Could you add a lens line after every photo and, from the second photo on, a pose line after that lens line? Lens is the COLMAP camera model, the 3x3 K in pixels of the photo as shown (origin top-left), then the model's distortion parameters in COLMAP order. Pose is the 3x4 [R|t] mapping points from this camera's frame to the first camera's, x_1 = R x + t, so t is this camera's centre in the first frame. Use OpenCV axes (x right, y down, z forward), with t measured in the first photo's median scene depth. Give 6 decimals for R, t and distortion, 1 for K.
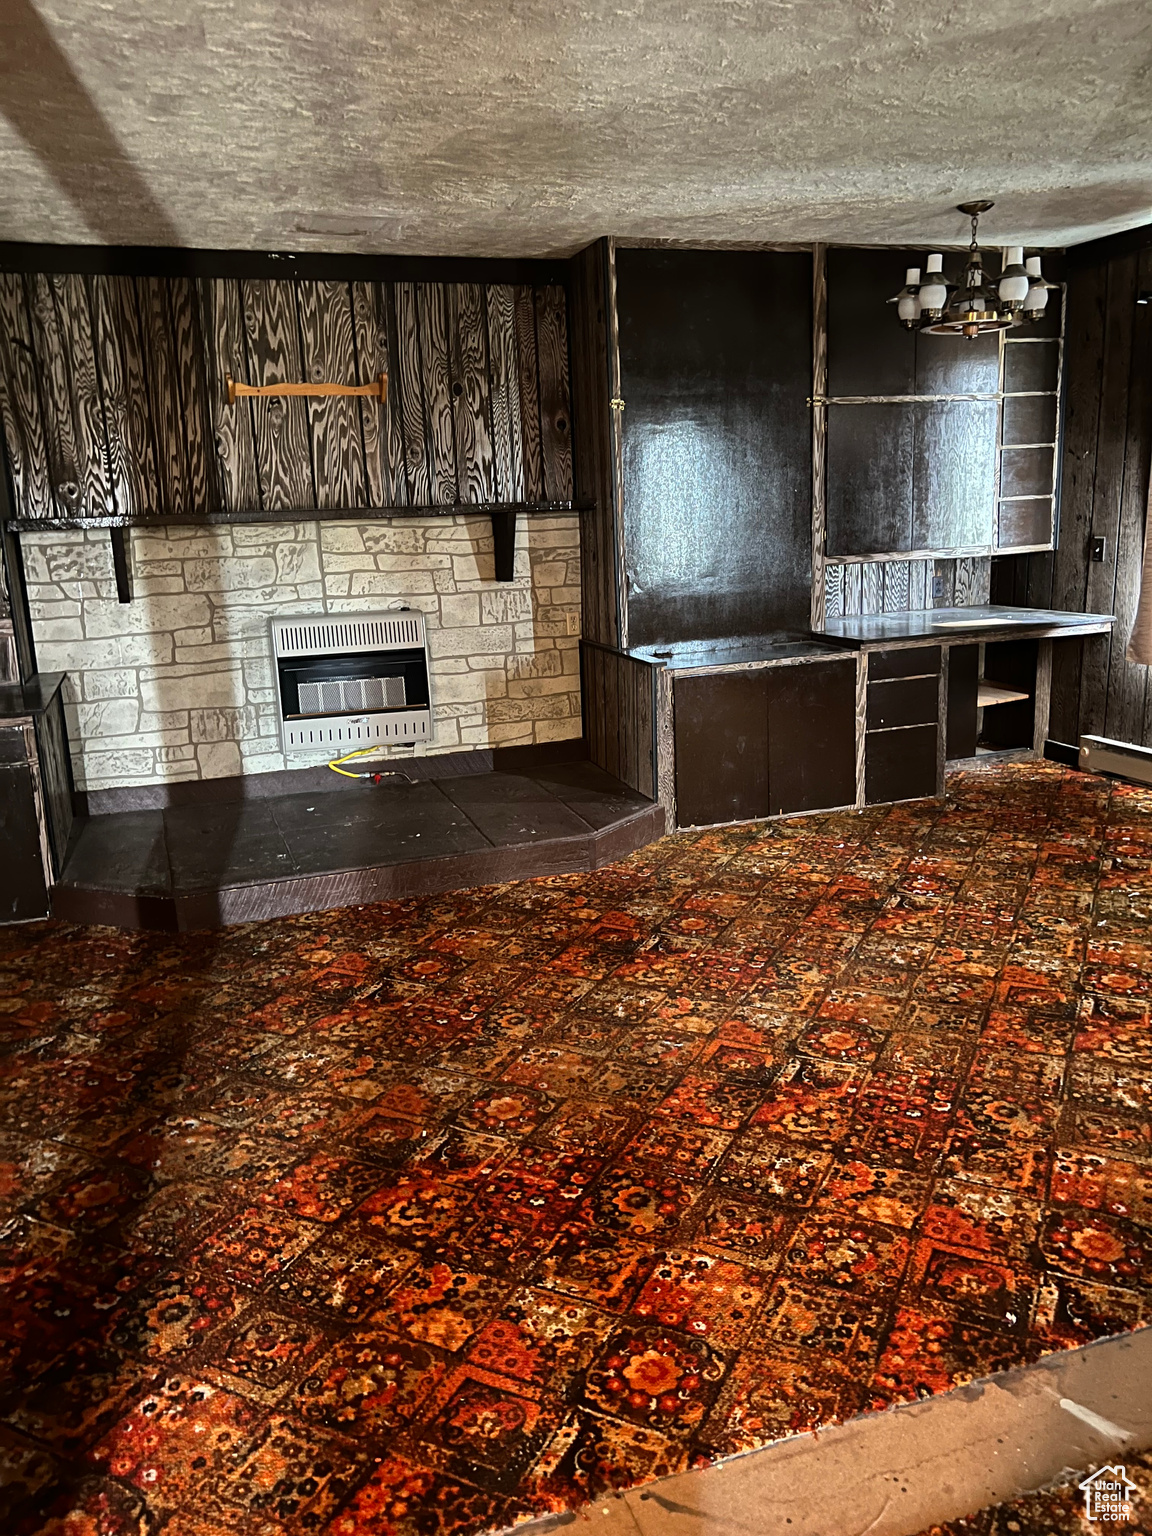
lens RADIAL K [[1129.3, 0, 588.7], [0, 1129.3, 760.4], [0, 0, 1]] dist [0.004070, -0.035250]
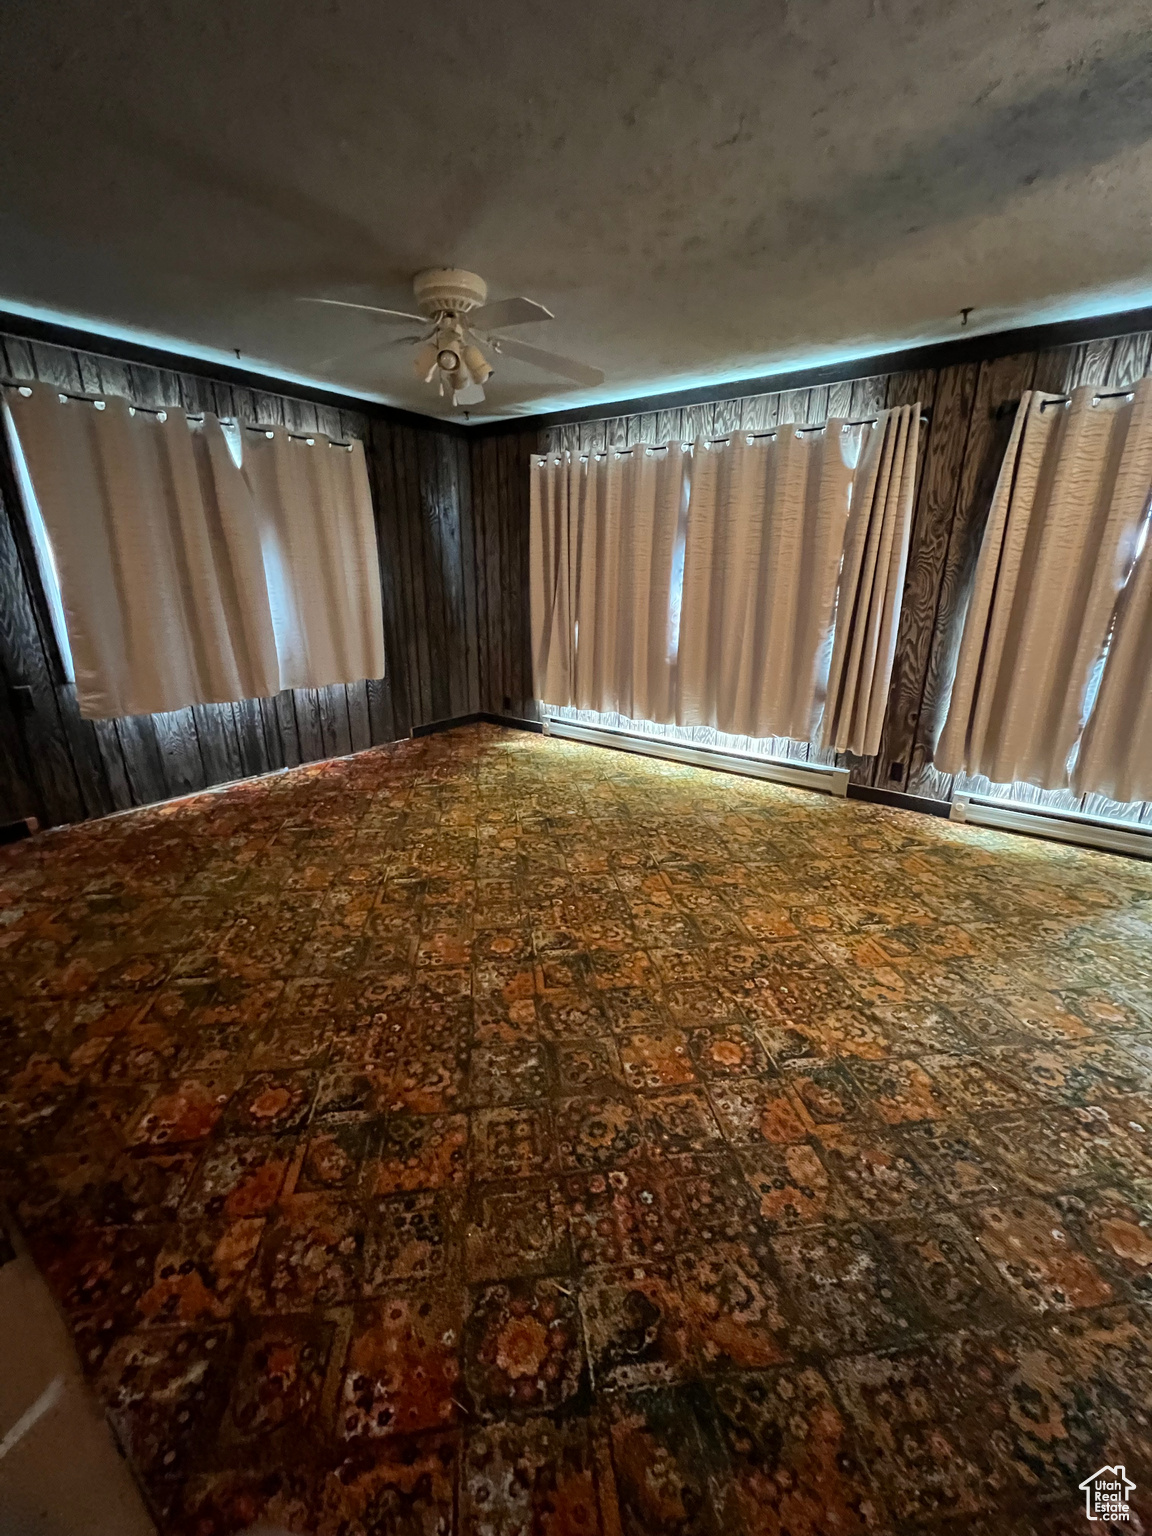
lens RADIAL K [[617.2, 0, 571.0], [0, 617.2, 720.2], [0, 0, 1]] dist [0.002410, 0.000811]
pose [[-0.534041, -0.167317, 0.828737, -0.962497], [0.212959, 0.921996, 0.323377, -0.572723], [-0.818198, 0.349183, -0.456752, 2.610378]]
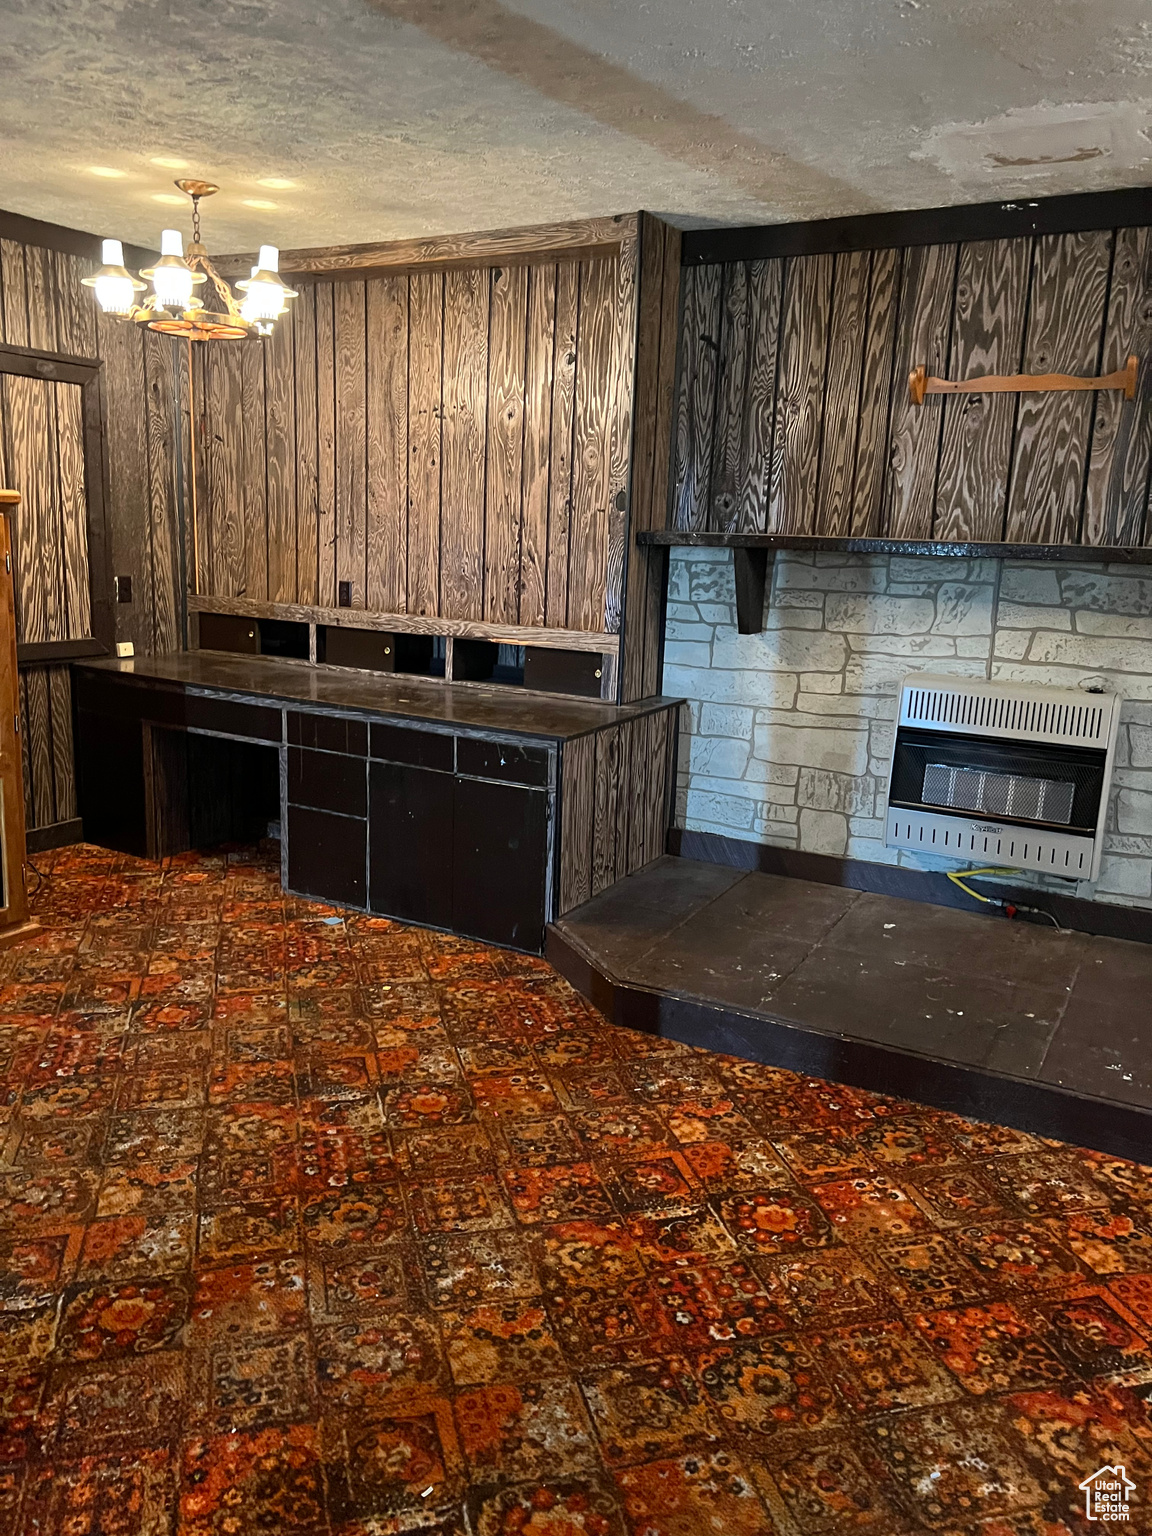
lens RADIAL K [[1129.3, 0, 584.2], [0, 1129.3, 766.1], [0, 0, 1]] dist [0.004070, -0.035250]
pose [[0.645745, 0.211884, -0.733566, 0.161855], [-0.217849, 0.971919, 0.088962, -0.084719], [0.731816, 0.102360, 0.673771, 0.308829]]
